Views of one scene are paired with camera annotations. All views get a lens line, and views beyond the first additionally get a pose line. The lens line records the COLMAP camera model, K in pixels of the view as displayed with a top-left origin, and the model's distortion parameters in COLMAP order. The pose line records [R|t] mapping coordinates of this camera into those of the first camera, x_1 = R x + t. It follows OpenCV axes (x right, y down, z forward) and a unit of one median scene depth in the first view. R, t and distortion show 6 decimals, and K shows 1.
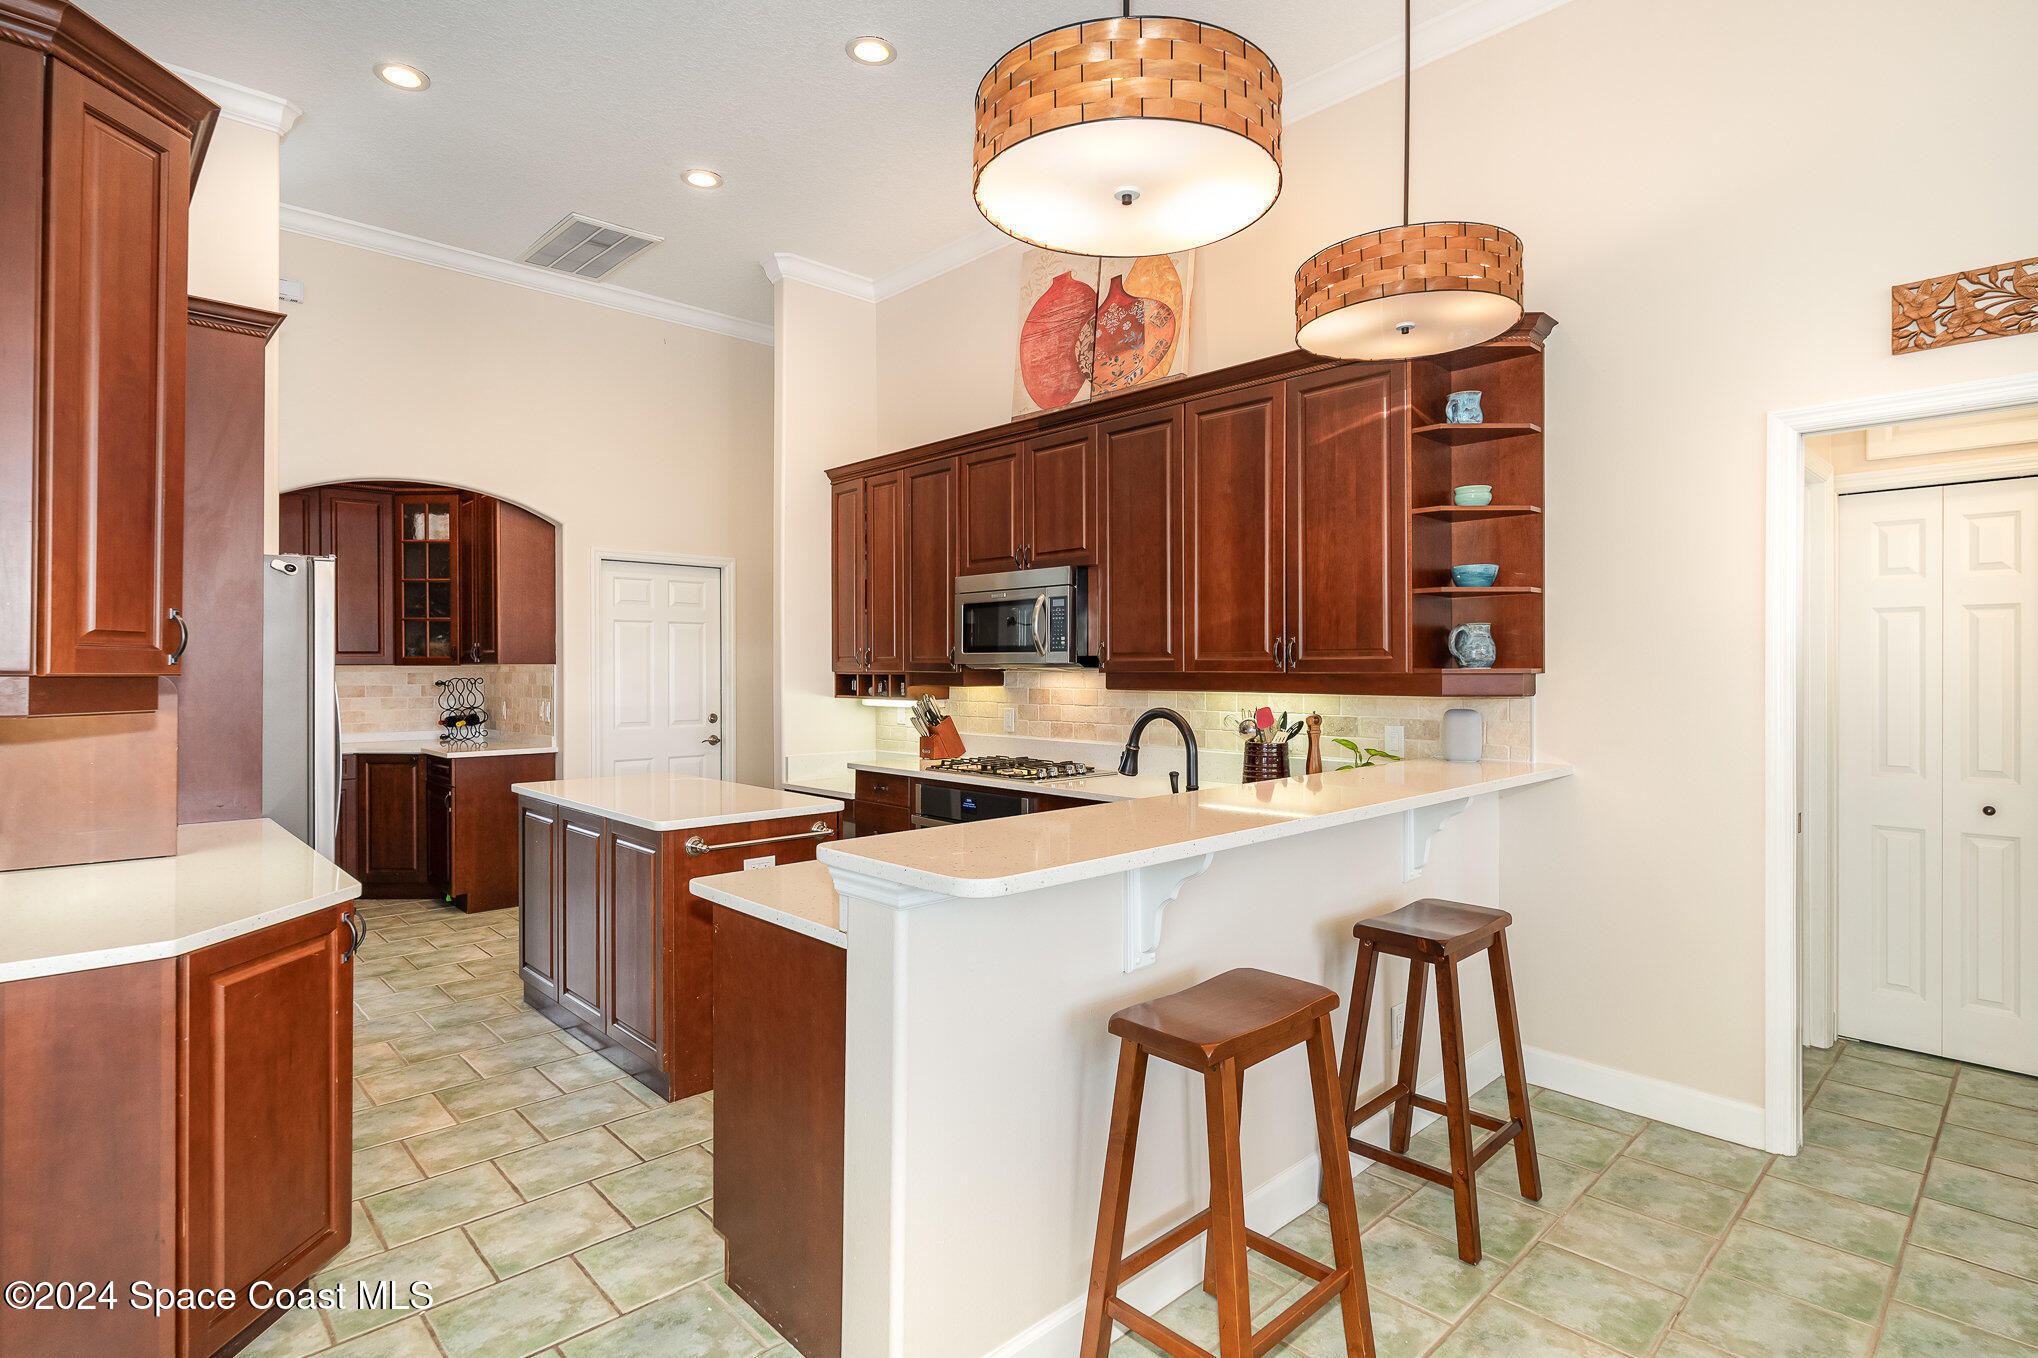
lens RADIAL K [[1003.7, 0, 1028.5], [0, 1003.7, 664.6], [0, 0, 1]] dist [0.001076, -0.003813]
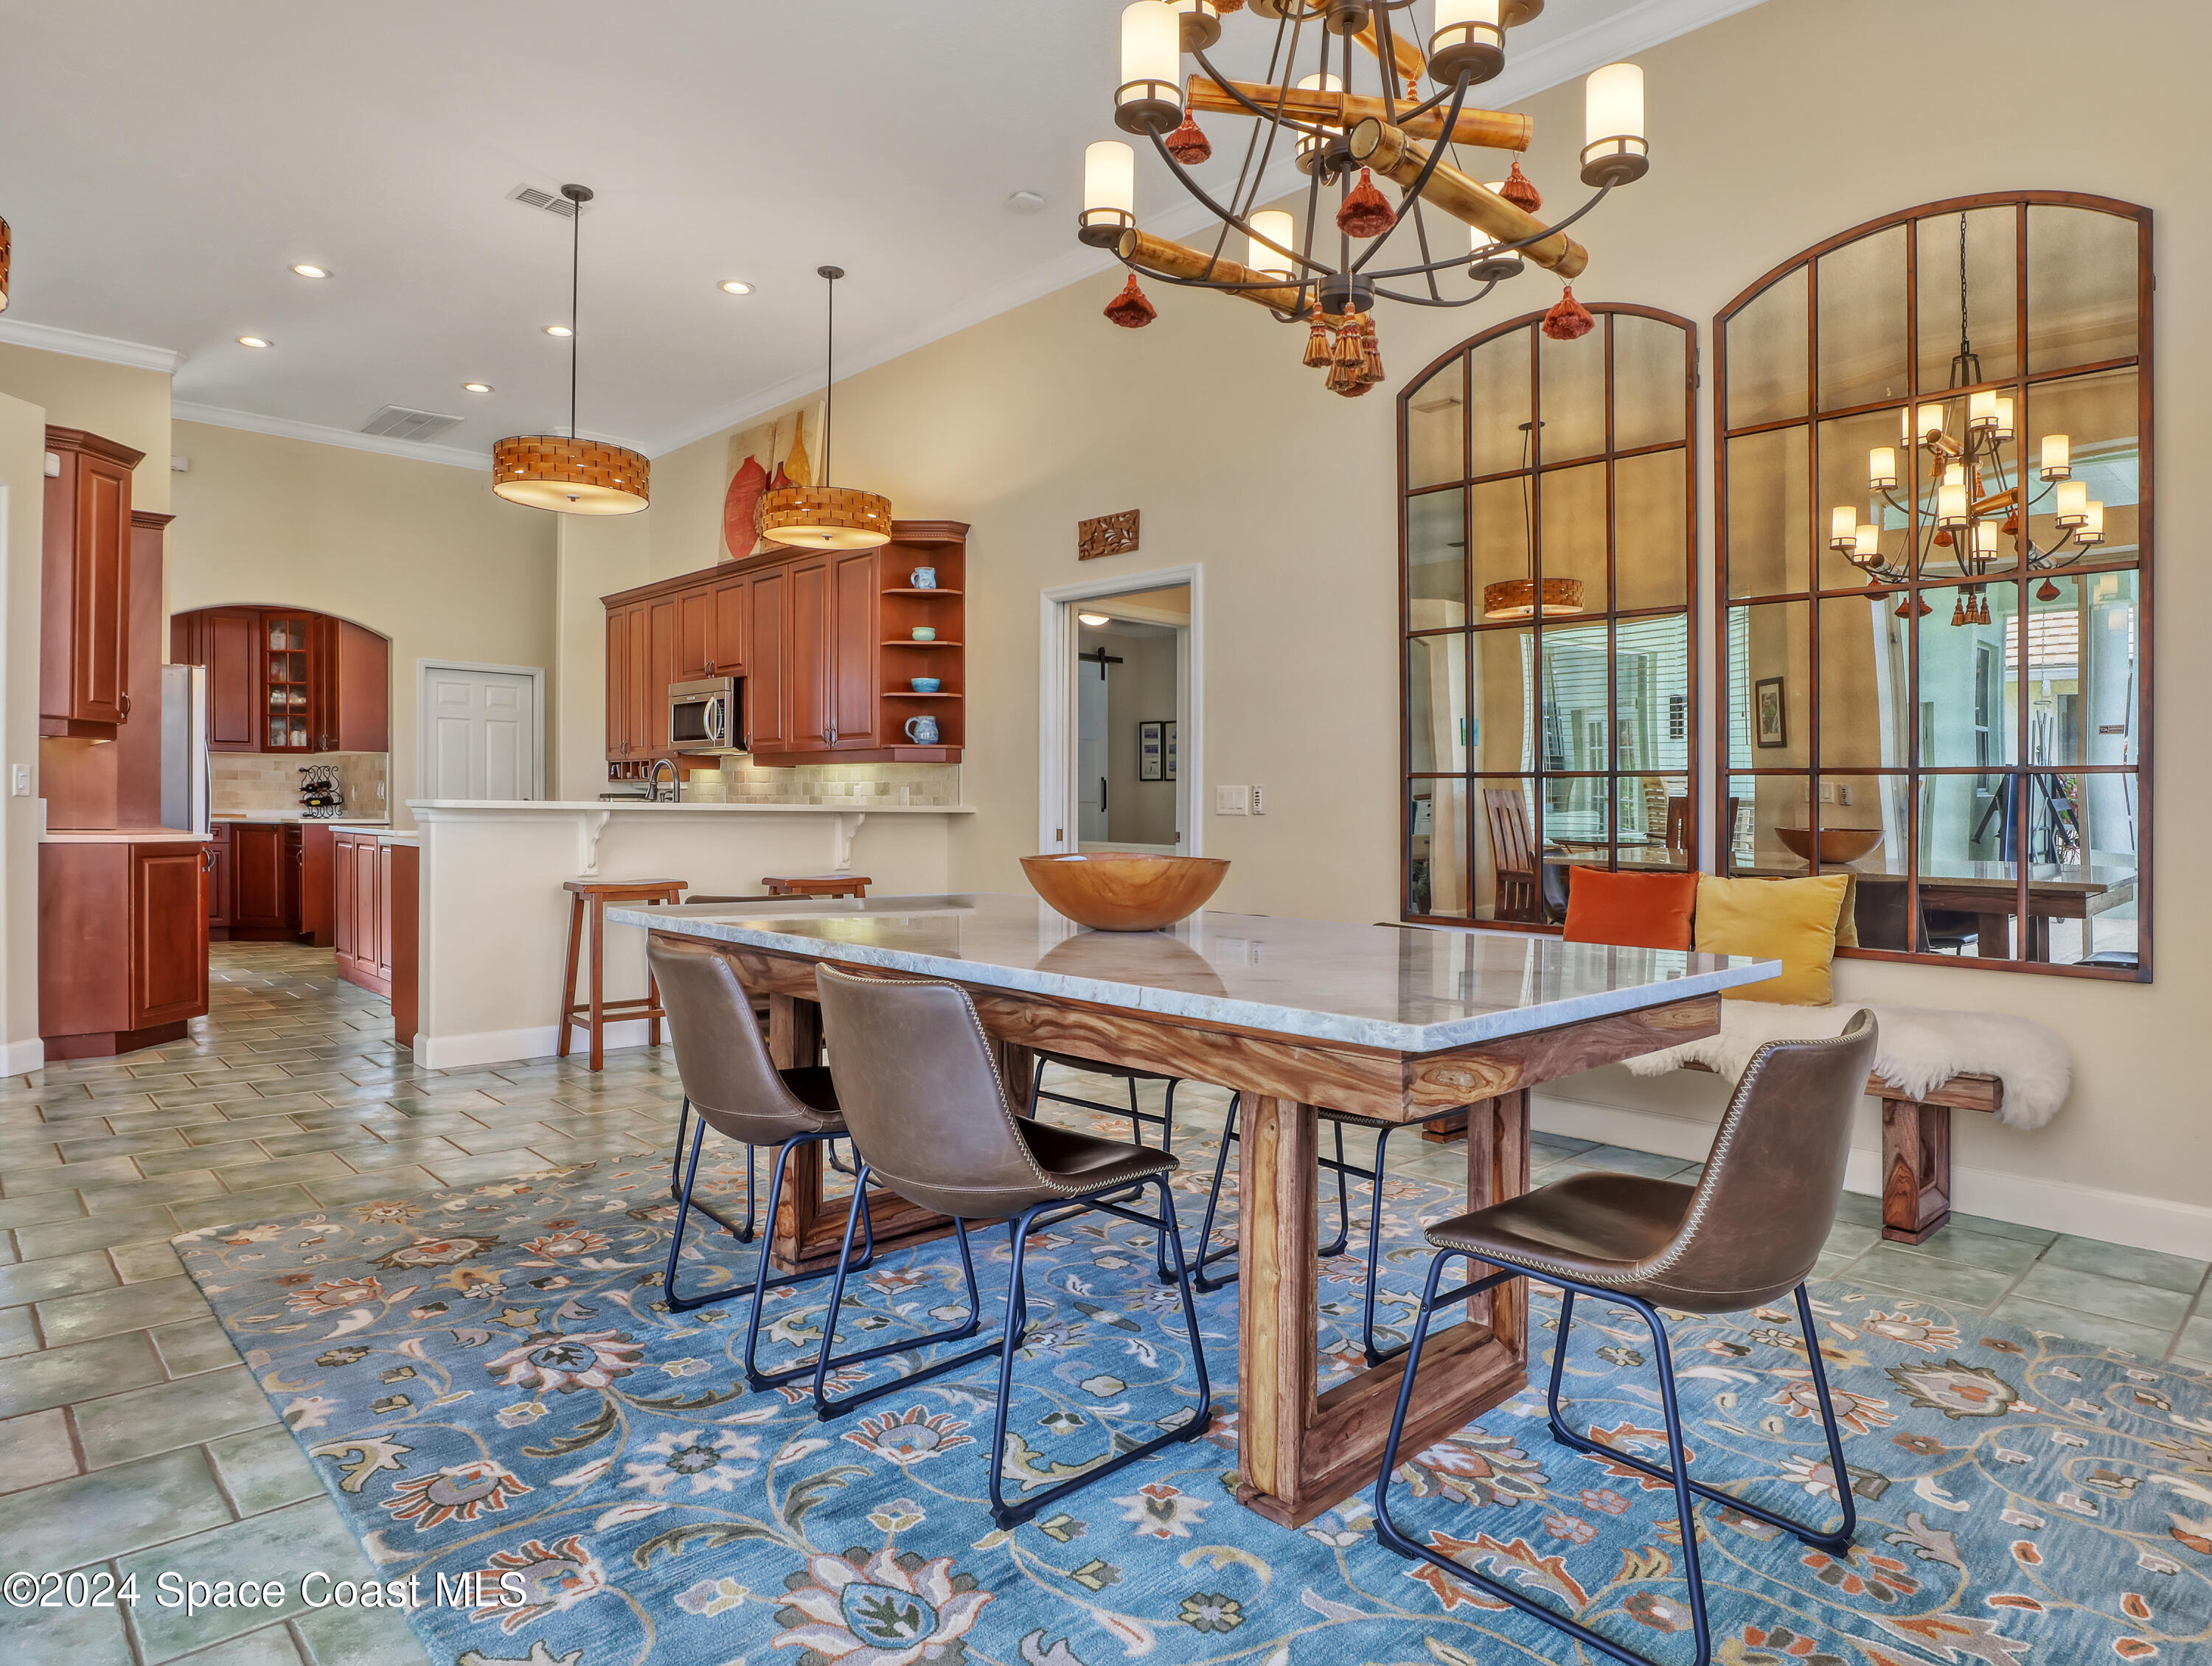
lens RADIAL K [[1287.0, 0, 1108.7], [0, 1287.0, 827.6], [0, 0, 1]] dist [-0.031819, 0.006432]
pose [[0.999898, 0.014288, -0.000615, 0.570193], [-0.014275, 0.999744, 0.017553, 0.071310], [0.000866, -0.017543, 0.999846, -0.775093]]
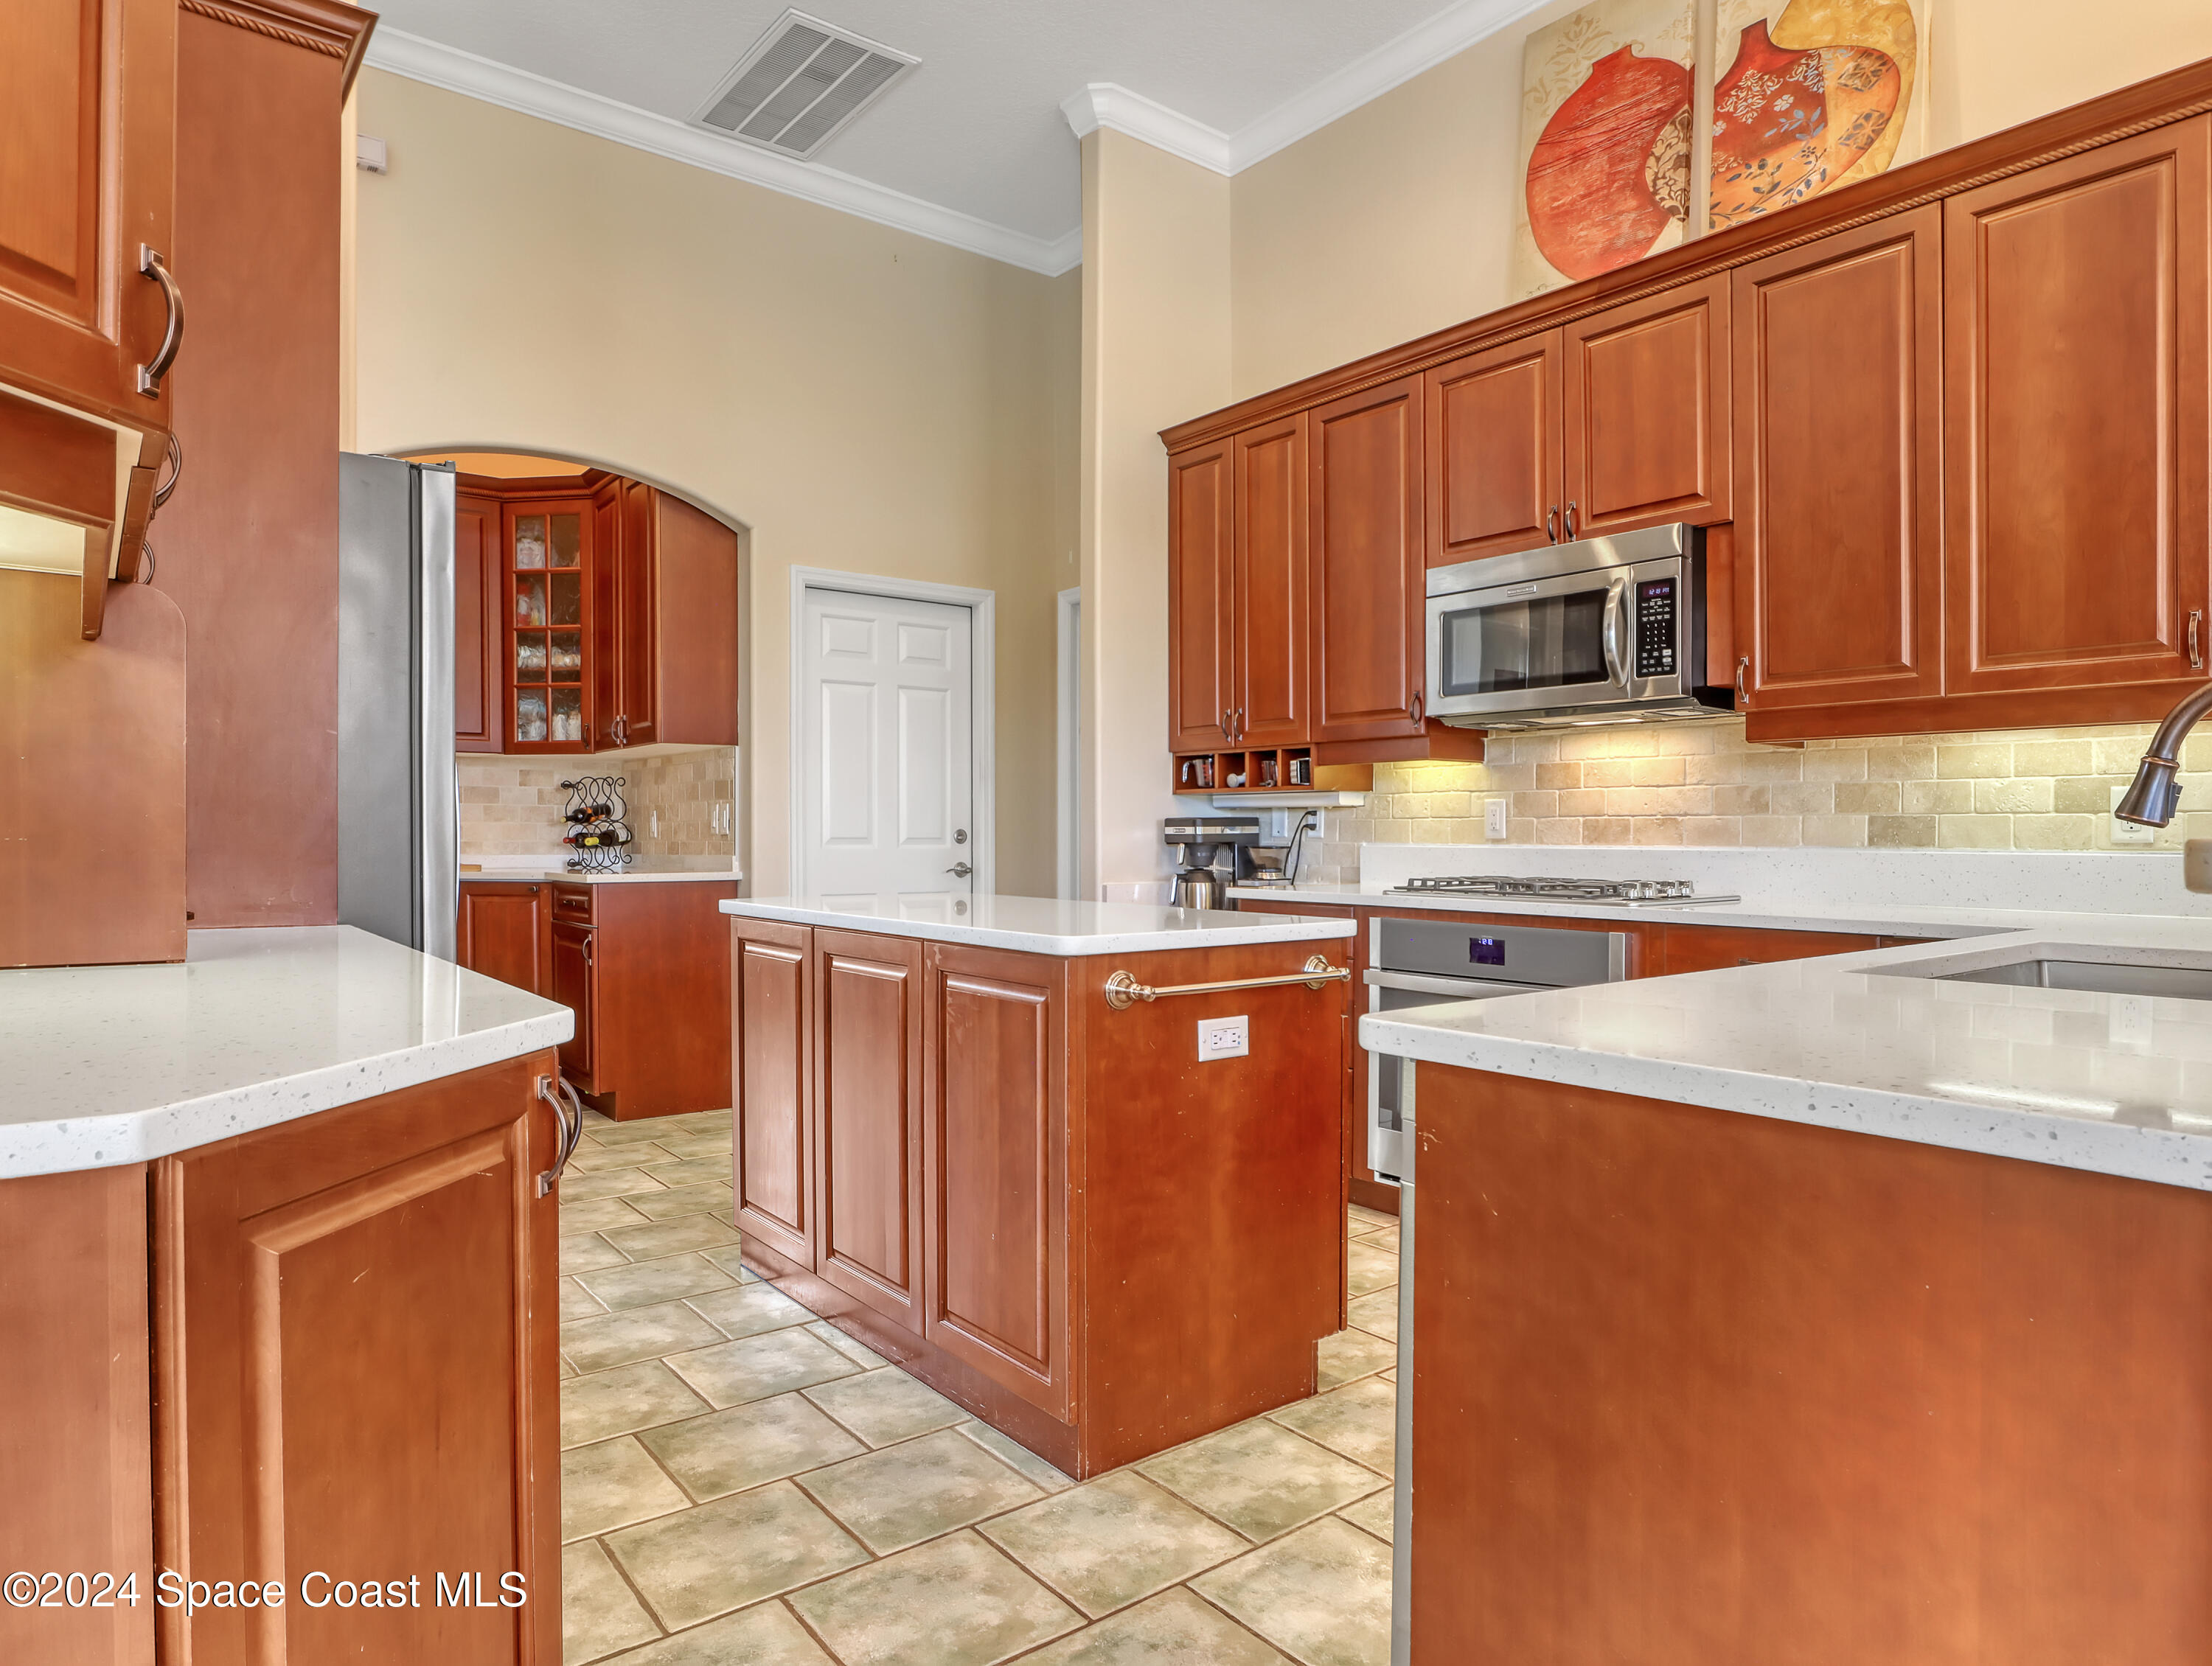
lens RADIAL K [[1287.0, 0, 1111.5], [0, 1287.0, 843.2], [0, 0, 1]] dist [-0.031819, 0.006432]
pose [[0.995819, 0.005184, -0.091201, -0.207856], [-0.004450, 0.999956, 0.008245, 0.075456], [0.091240, -0.007804, 0.995798, 0.256728]]
